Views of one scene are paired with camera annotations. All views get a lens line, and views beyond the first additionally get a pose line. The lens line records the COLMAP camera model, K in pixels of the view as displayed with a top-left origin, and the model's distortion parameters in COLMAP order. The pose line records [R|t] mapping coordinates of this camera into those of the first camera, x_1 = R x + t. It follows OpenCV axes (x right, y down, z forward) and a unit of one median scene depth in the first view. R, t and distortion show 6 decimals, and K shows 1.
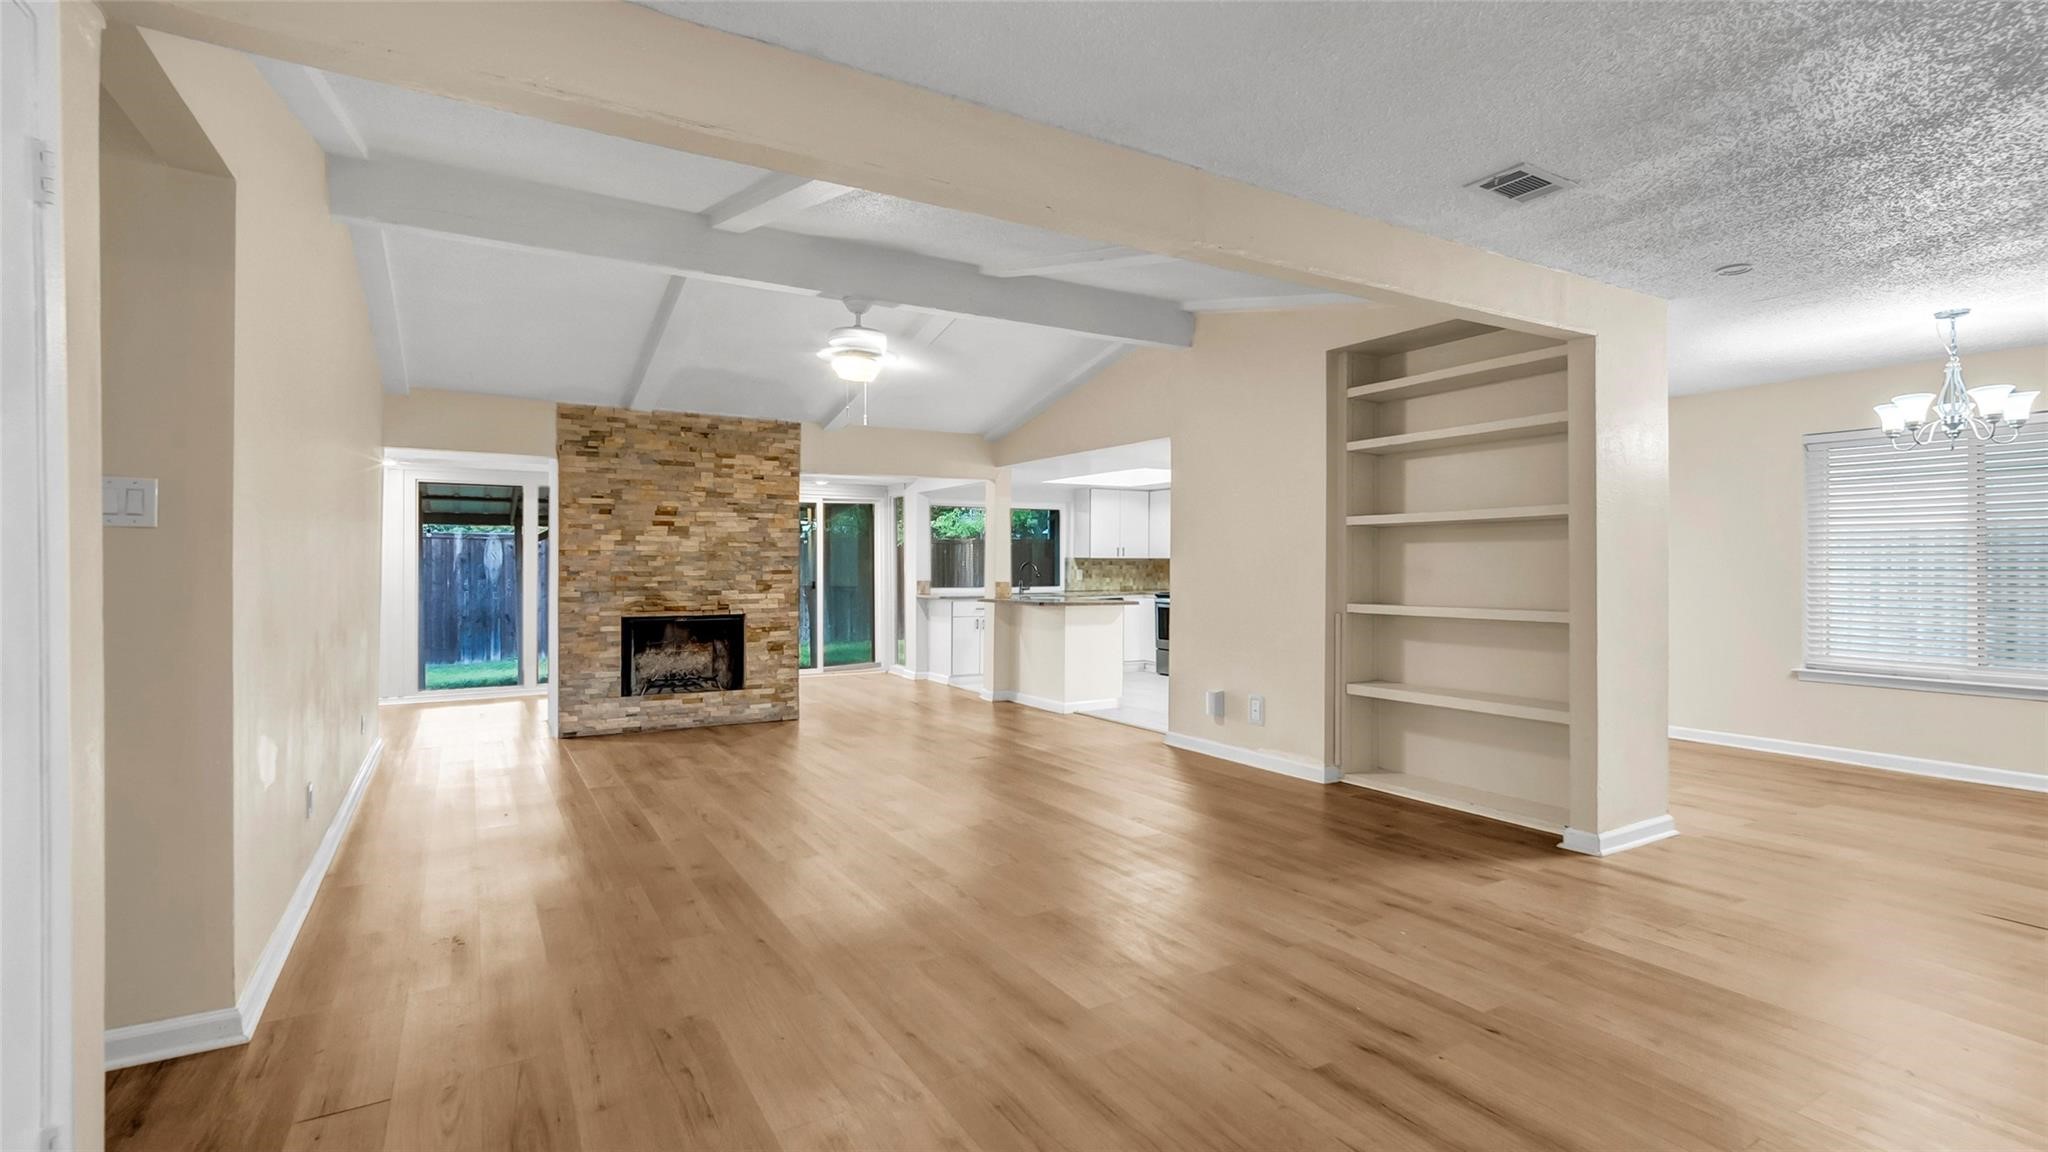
lens RADIAL K [[933.3, 0, 1038.9], [0, 933.3, 566.1], [0, 0, 1]] dist [-0.011955, 0.003616]
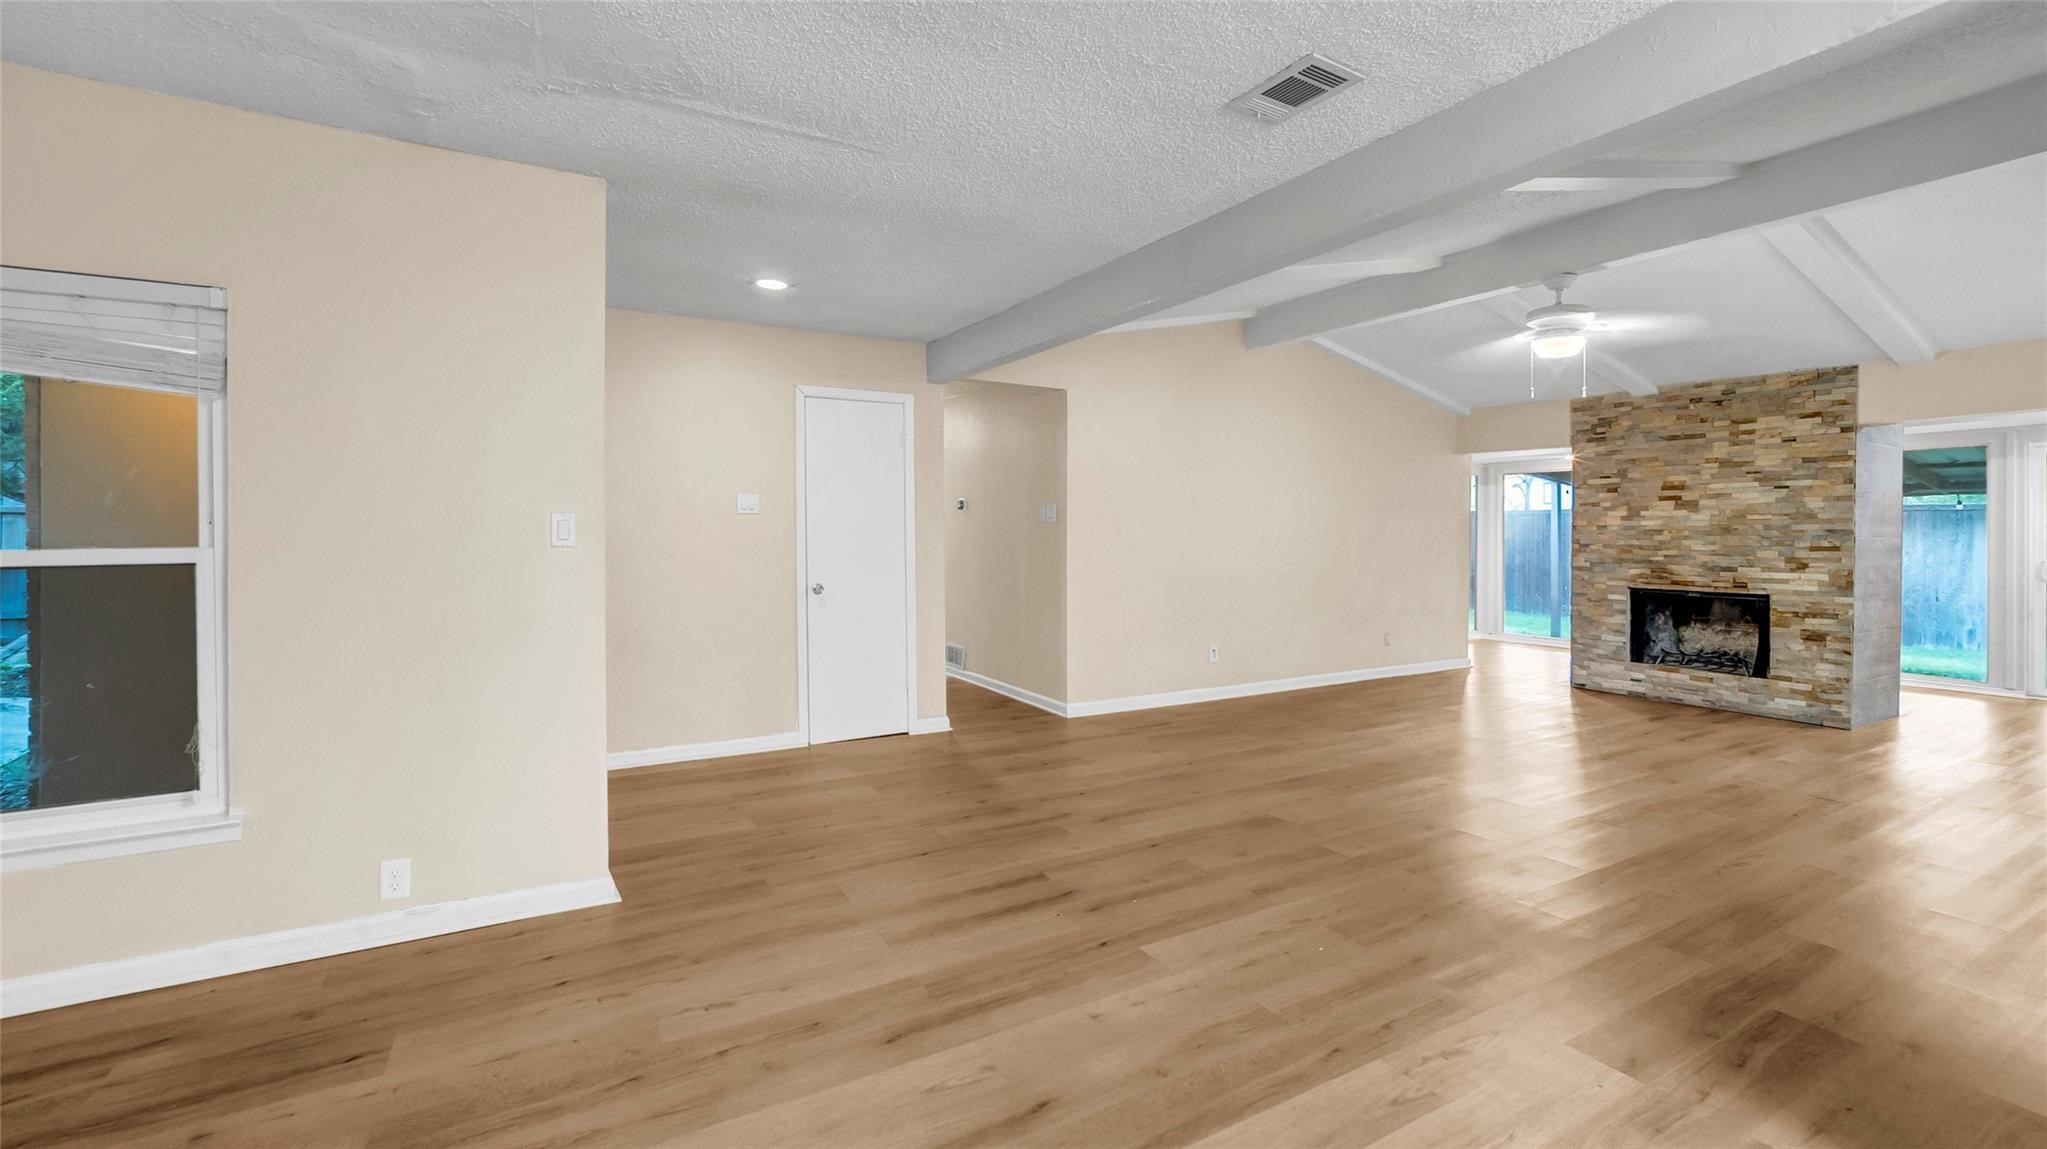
lens RADIAL K [[854.8, 0, 1034.1], [0, 854.8, 534.6], [0, 0, 1]] dist [-0.000912, 0.001898]
pose [[-0.005364, 0.001632, -0.999984, 0.524565], [-0.006473, 0.999978, 0.001667, -0.003127], [0.999965, 0.006482, -0.005354, 0.309910]]
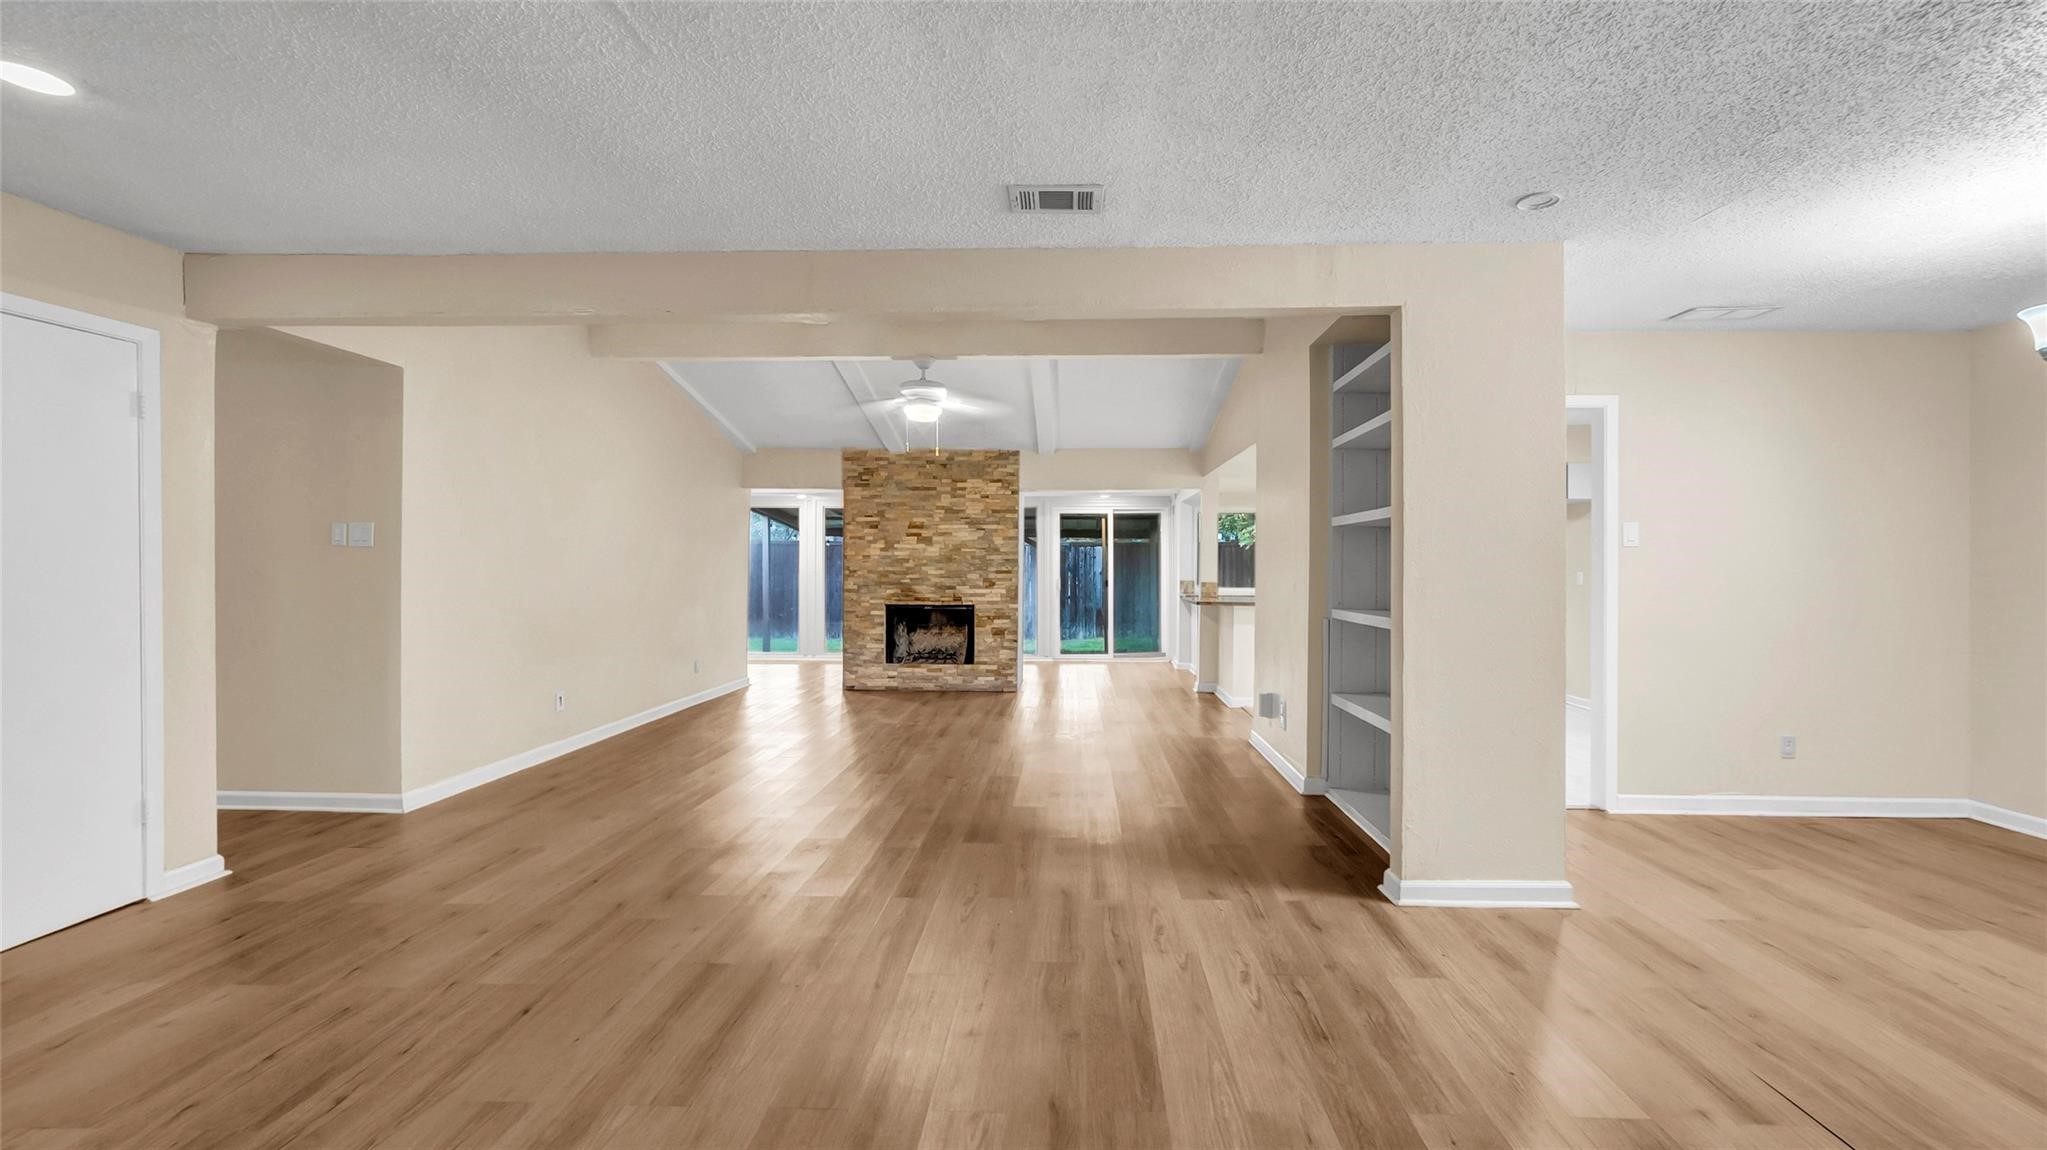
lens RADIAL K [[854.8, 0, 1048.5], [0, 854.8, 562.3], [0, 0, 1]] dist [-0.000912, 0.001898]
pose [[0.839303, 0.000838, -0.543663, 0.414450], [-0.003457, 0.999987, -0.003795, -0.002539], [0.543652, 0.005065, 0.839295, 0.082159]]
